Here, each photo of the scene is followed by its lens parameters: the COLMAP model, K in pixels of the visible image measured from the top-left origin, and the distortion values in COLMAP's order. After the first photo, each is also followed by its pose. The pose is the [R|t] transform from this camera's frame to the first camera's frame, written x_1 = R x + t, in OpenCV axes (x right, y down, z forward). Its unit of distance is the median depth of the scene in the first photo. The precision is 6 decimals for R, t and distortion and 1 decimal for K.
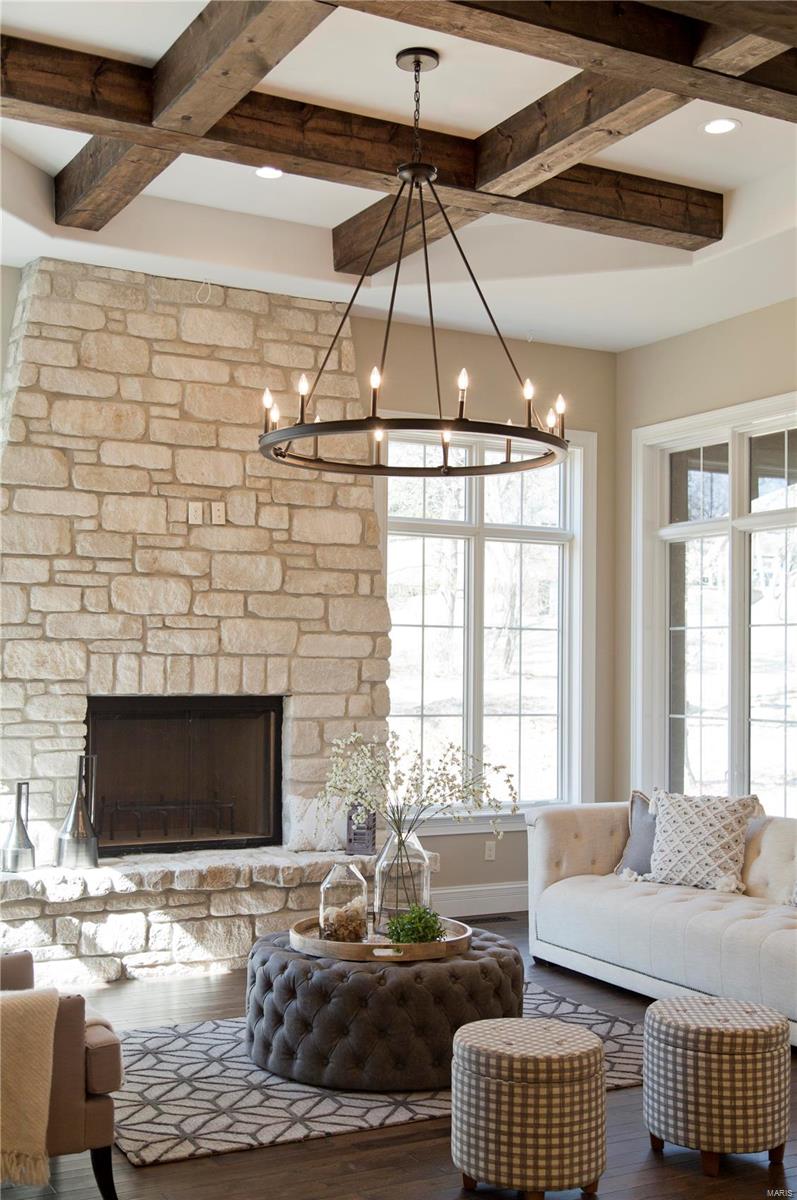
lens RADIAL K [[1397.9, 0, 384.4], [0, 1397.9, 628.3], [0, 0, 1]] dist [0.045309, 0.000000]
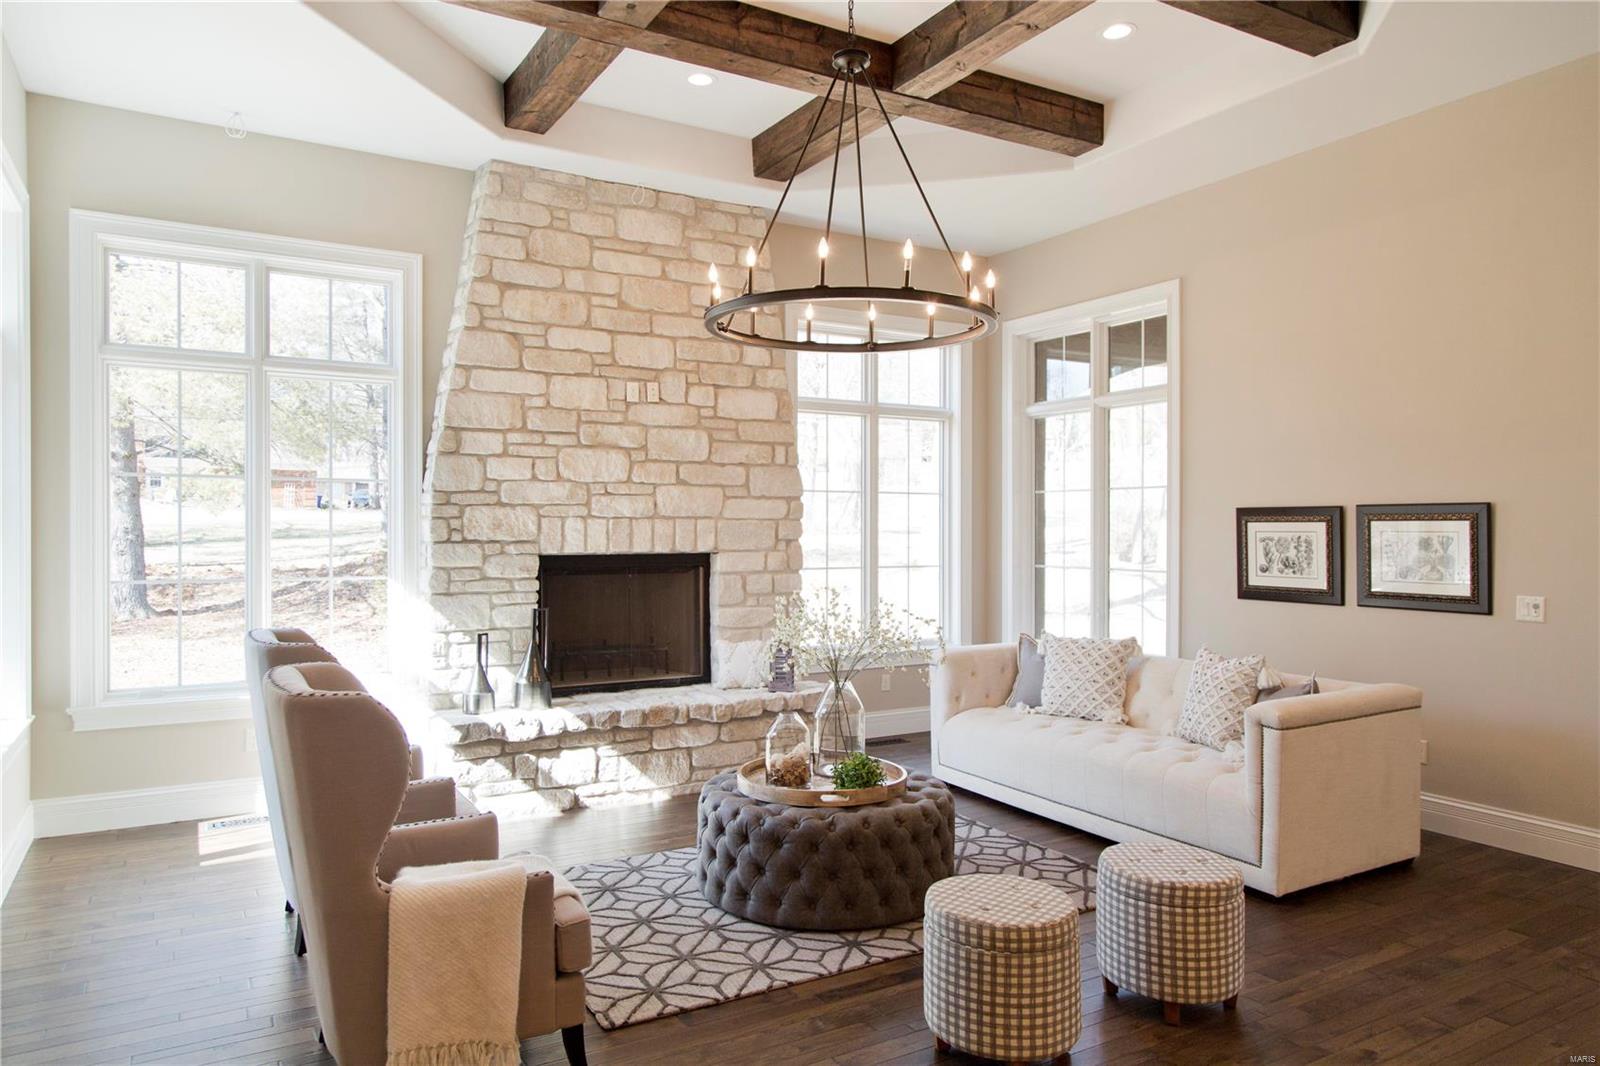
lens RADIAL K [[1053.3, 0, 795.6], [0, 1053.3, 526.6], [0, 0, 1]] dist [0.014756, -0.007599]
pose [[0.999200, -0.008158, 0.039159, -0.042872], [0.007007, 0.999542, 0.029454, 0.002280], [-0.039381, -0.029156, 0.998799, 0.161438]]
